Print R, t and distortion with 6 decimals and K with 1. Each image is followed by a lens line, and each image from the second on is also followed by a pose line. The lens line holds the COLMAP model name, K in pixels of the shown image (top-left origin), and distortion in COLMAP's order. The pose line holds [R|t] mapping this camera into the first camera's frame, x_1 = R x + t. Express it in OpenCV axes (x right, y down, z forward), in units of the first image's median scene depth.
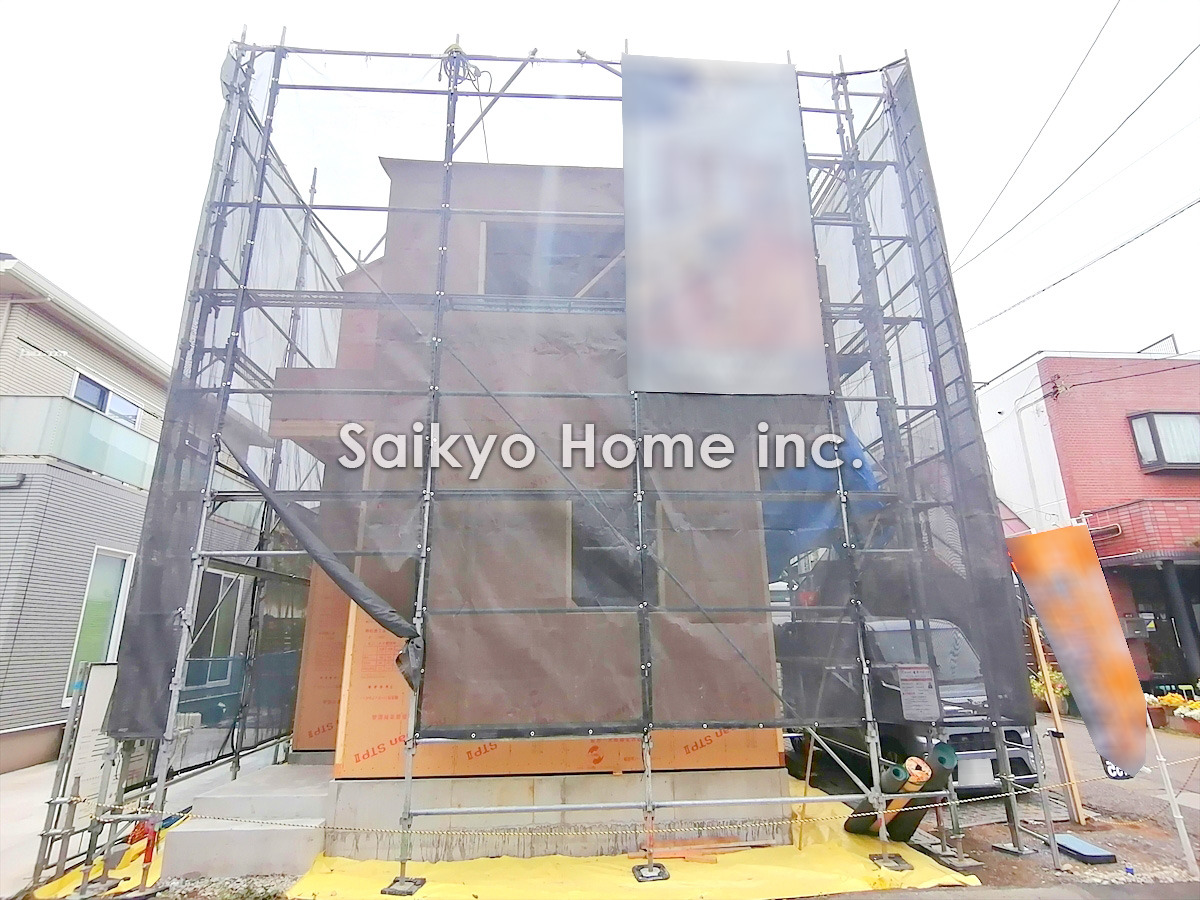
lens RADIAL K [[593.7, 0, 594.5], [0, 593.7, 467.2], [0, 0, 1]] dist [-0.000637, -0.001248]
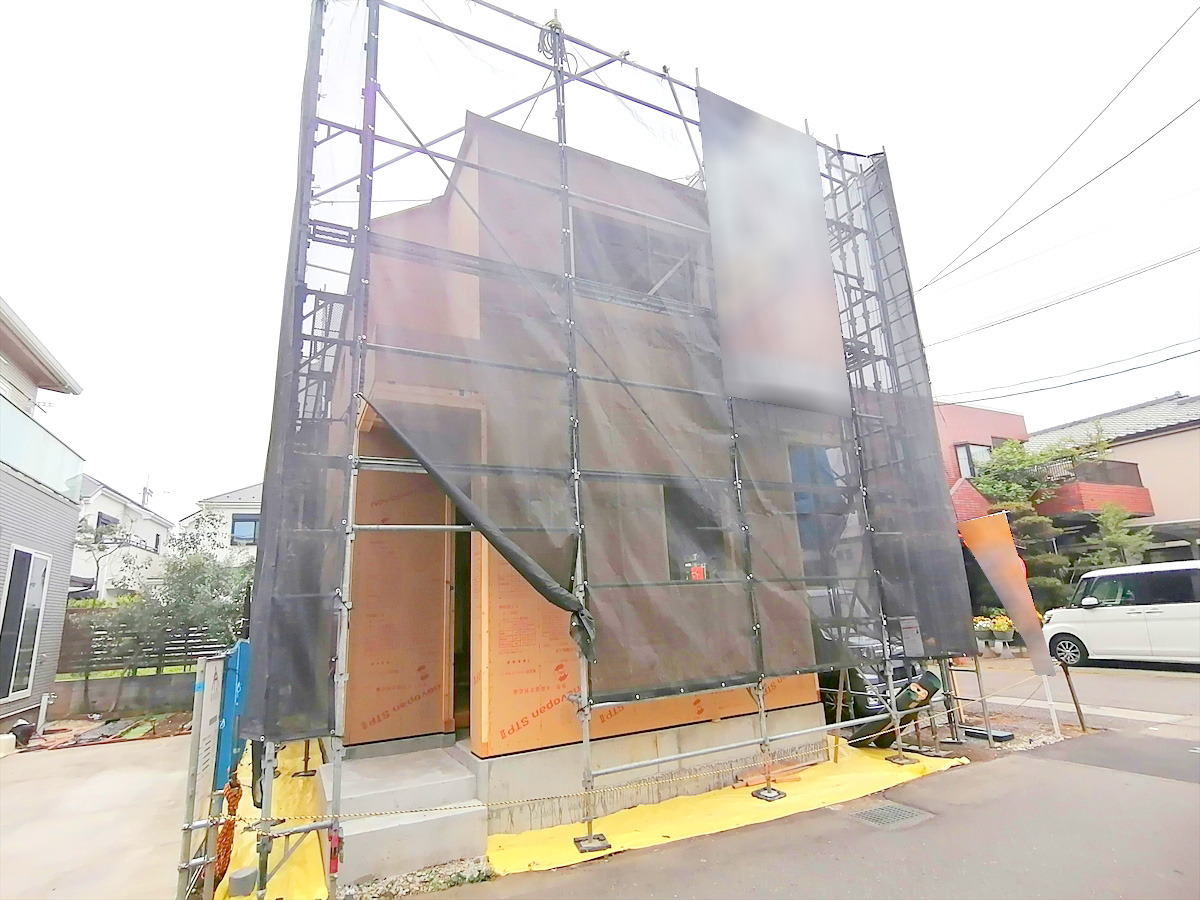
lens RADIAL K [[598.3, 0, 608.9], [0, 598.3, 465.3], [0, 0, 1]] dist [0.023033, -0.028267]
pose [[0.914160, 0.058808, 0.401065, -0.668748], [-0.069358, 0.997522, 0.011824, 0.015408], [-0.399376, -0.038626, 0.915973, 0.021754]]
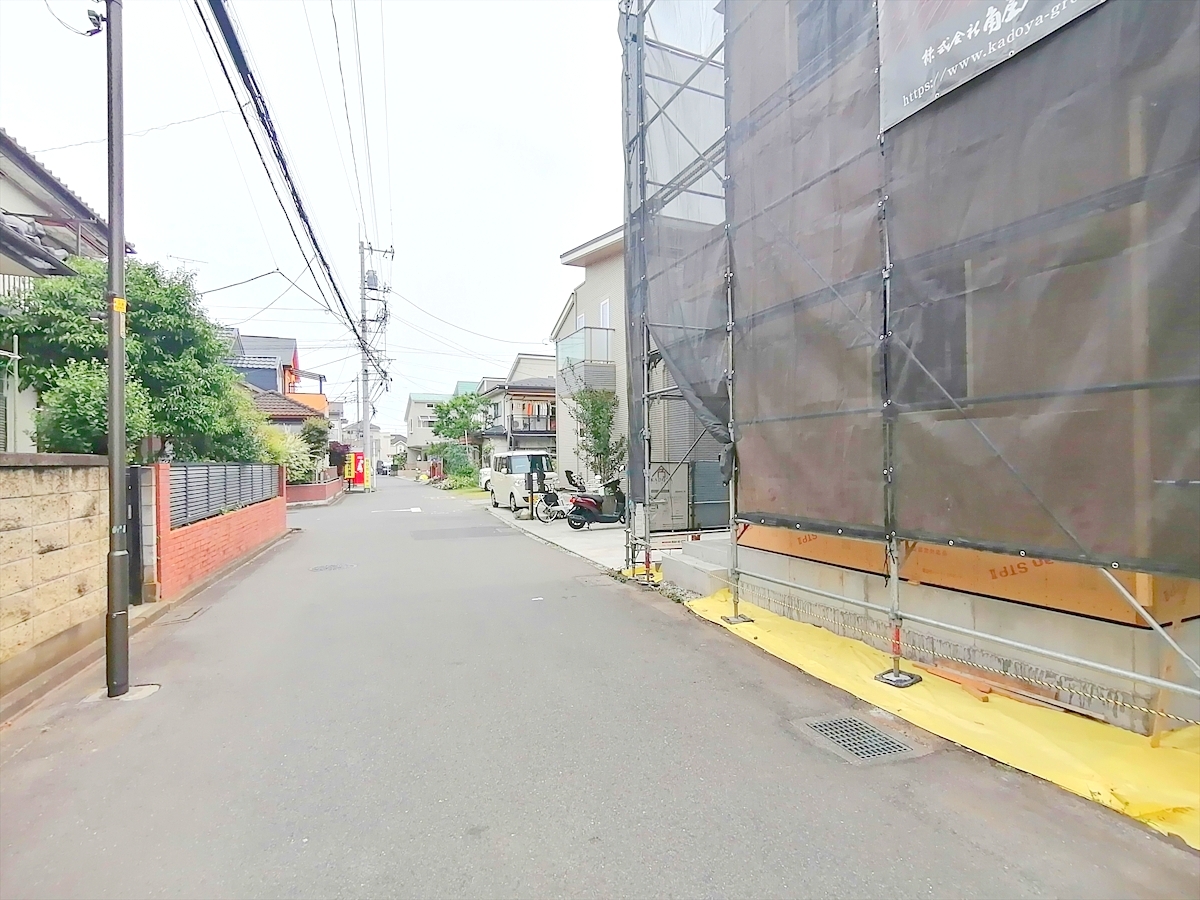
lens RADIAL K [[588.6, 0, 601.8], [0, 588.6, 456.0], [0, 0, 1]] dist [-0.000939, -0.001701]
pose [[0.347449, 0.003786, -0.937691, 0.734363], [0.265524, 0.958666, 0.102257, 0.109778], [0.899320, -0.284509, 0.332082, 0.326952]]
